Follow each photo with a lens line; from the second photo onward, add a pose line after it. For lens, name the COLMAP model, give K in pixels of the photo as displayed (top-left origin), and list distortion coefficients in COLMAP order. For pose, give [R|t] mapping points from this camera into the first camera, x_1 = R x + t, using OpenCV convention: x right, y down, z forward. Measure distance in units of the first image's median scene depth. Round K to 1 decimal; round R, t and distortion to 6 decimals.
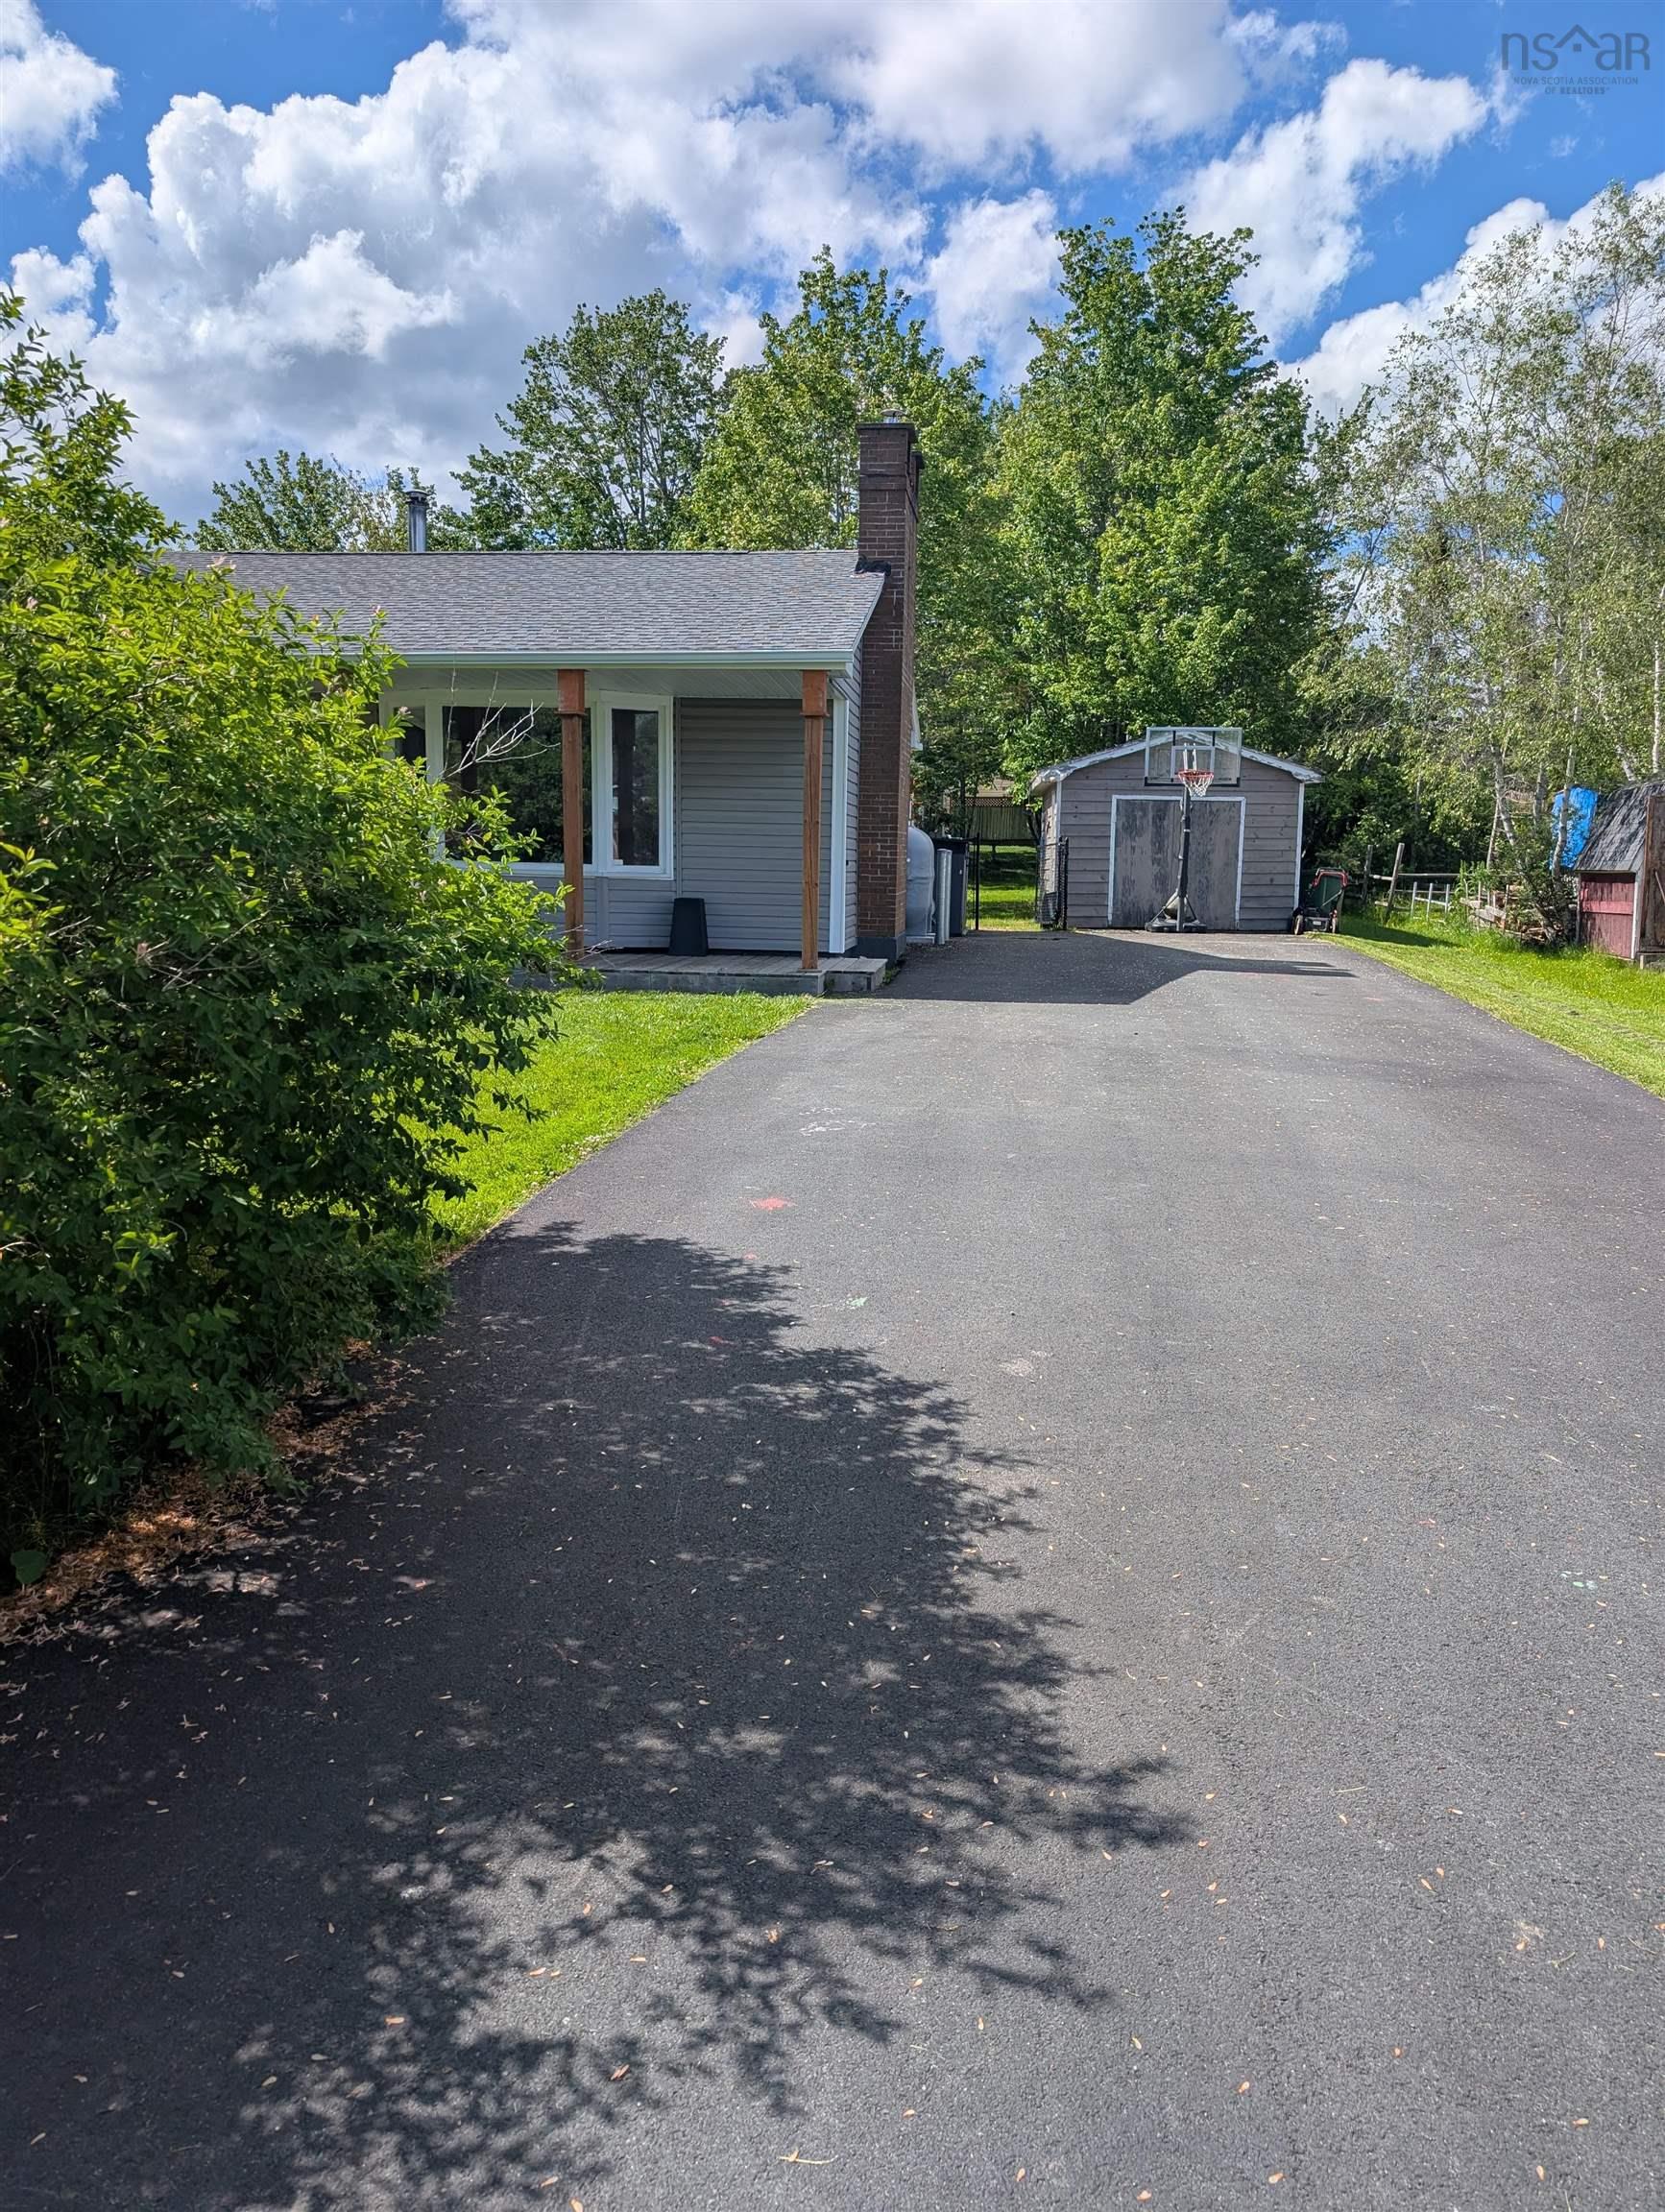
lens RADIAL K [[1551.0, 0, 830.4], [0, 1551.0, 1106.7], [0, 0, 1]] dist [0.020125, -0.003754]
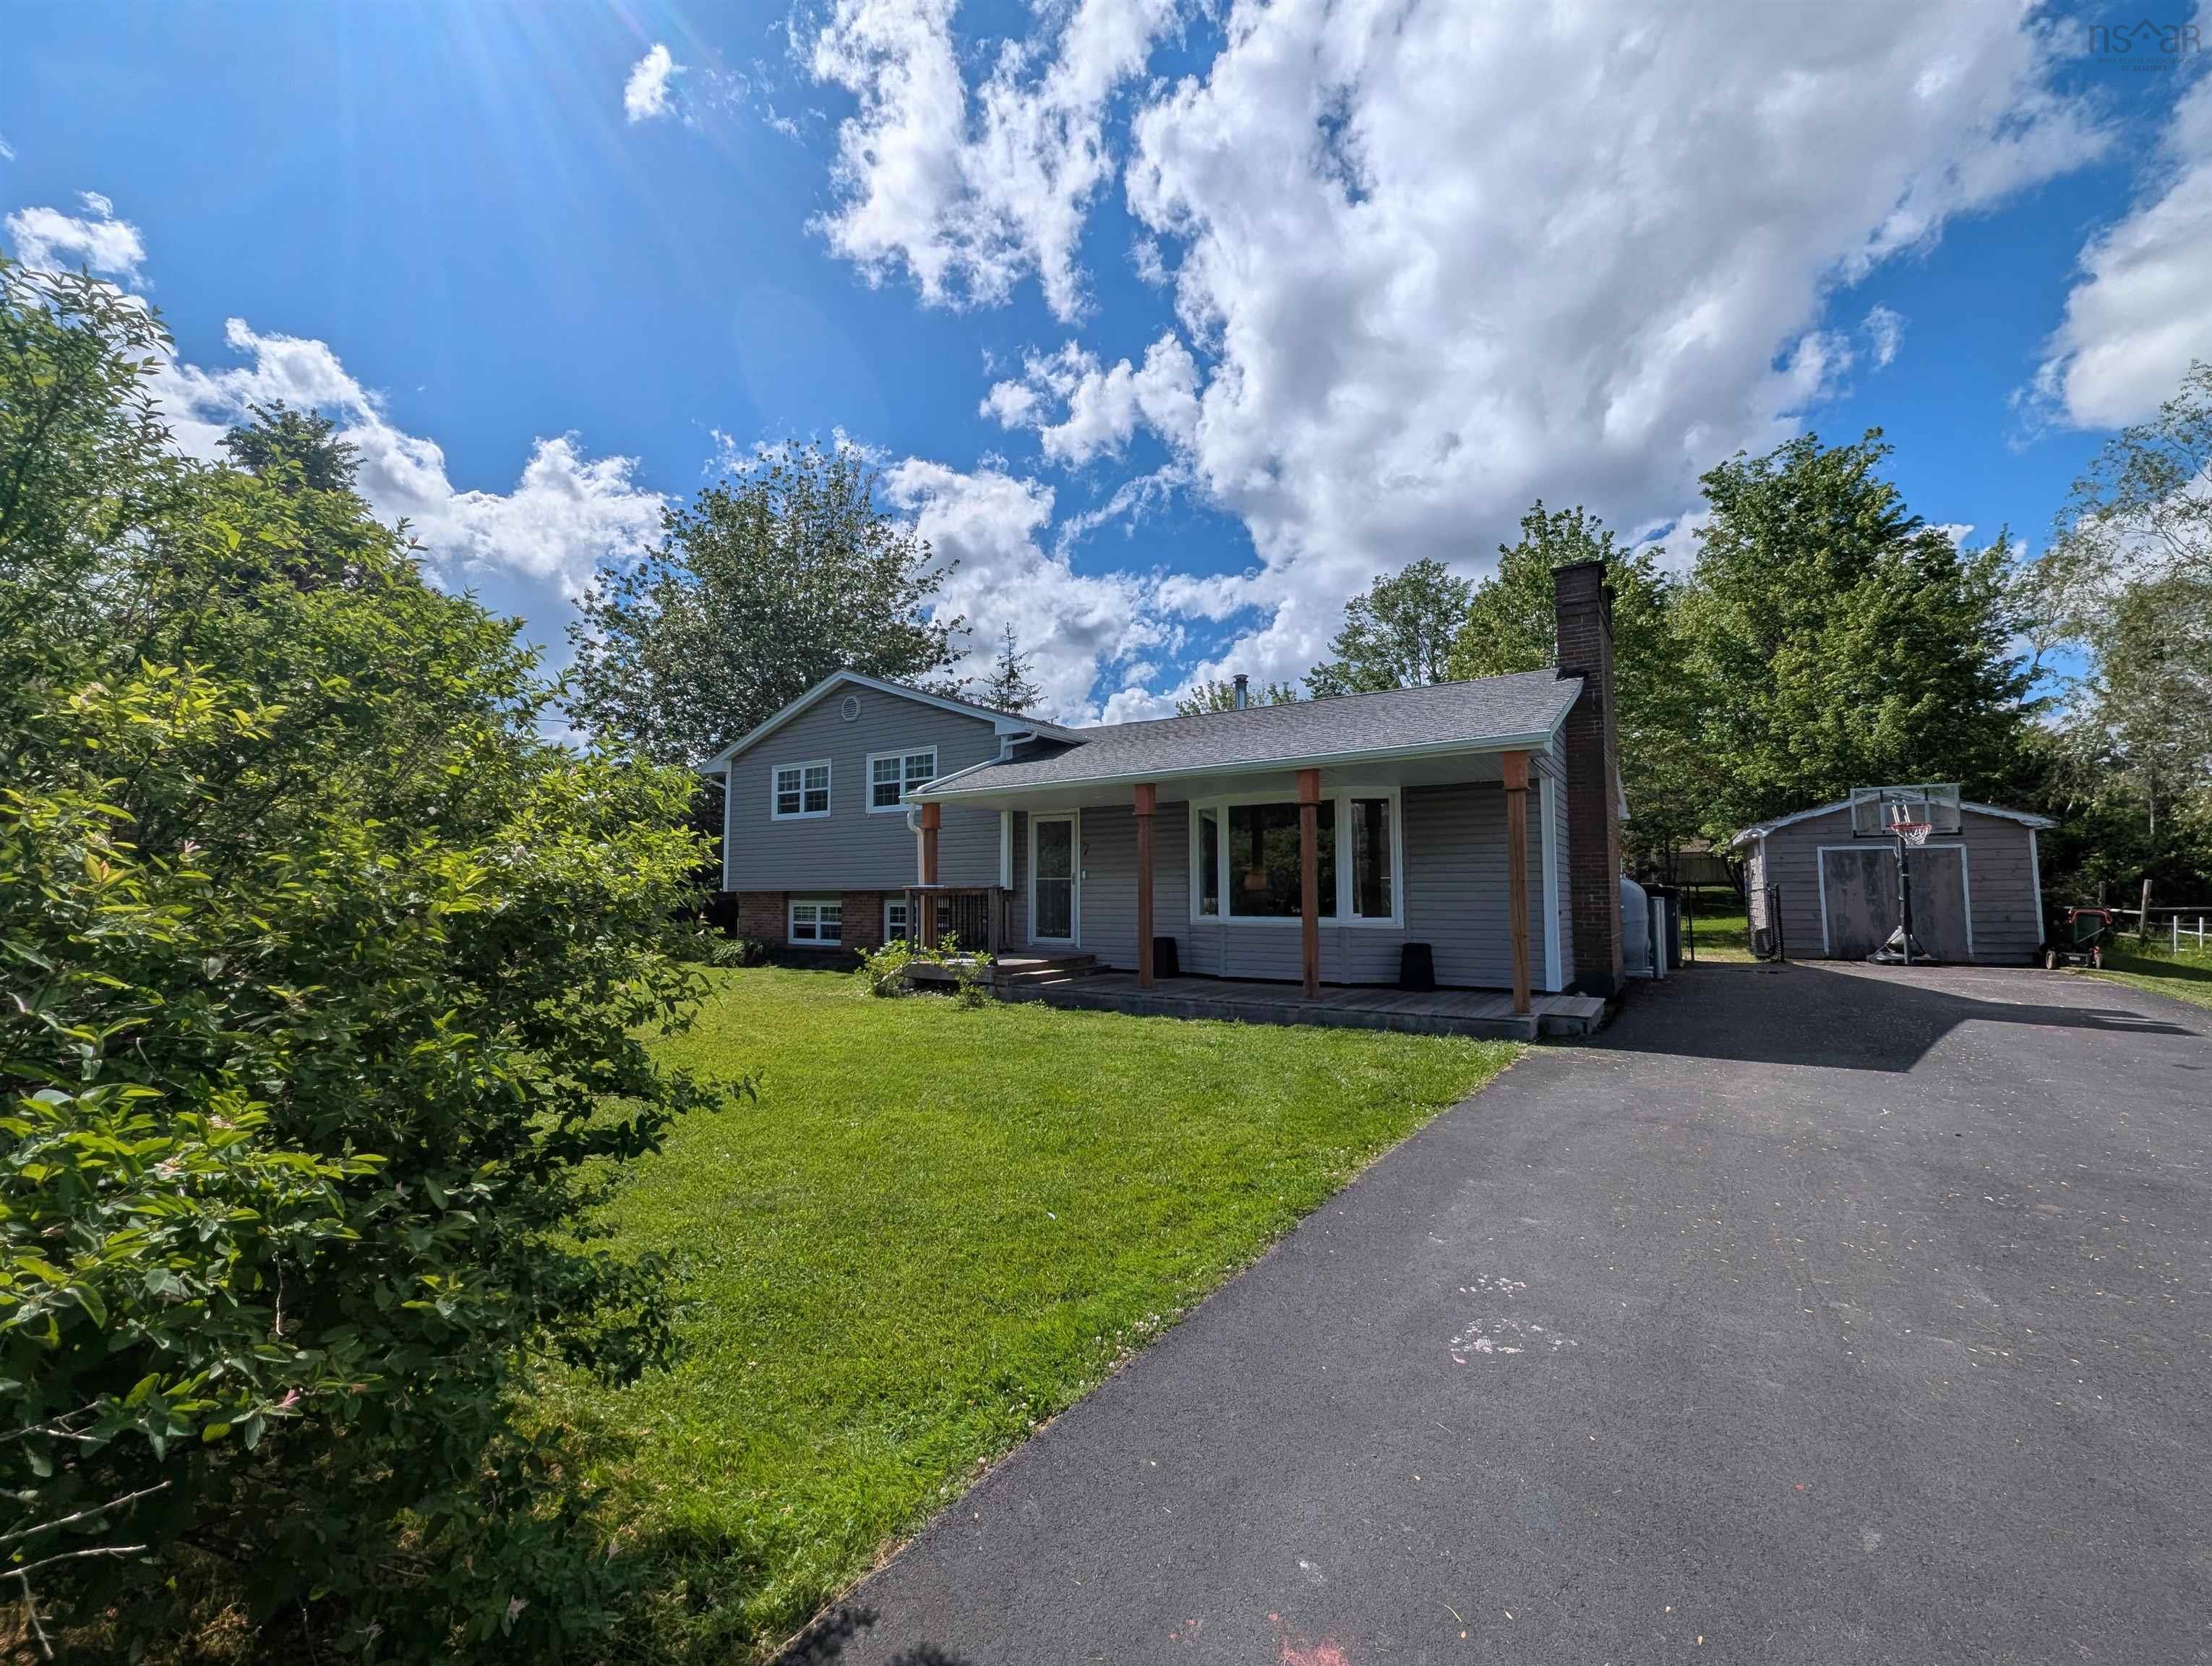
lens RADIAL K [[906.6, 0, 1102.9], [0, 906.6, 827.5], [0, 0, 1]] dist [-0.001465, -0.000696]
pose [[0.889507, -0.051658, -0.453992, 0.009901], [-0.056753, 0.973404, -0.221957, -0.028324], [0.453383, 0.223197, 0.862917, 0.141061]]
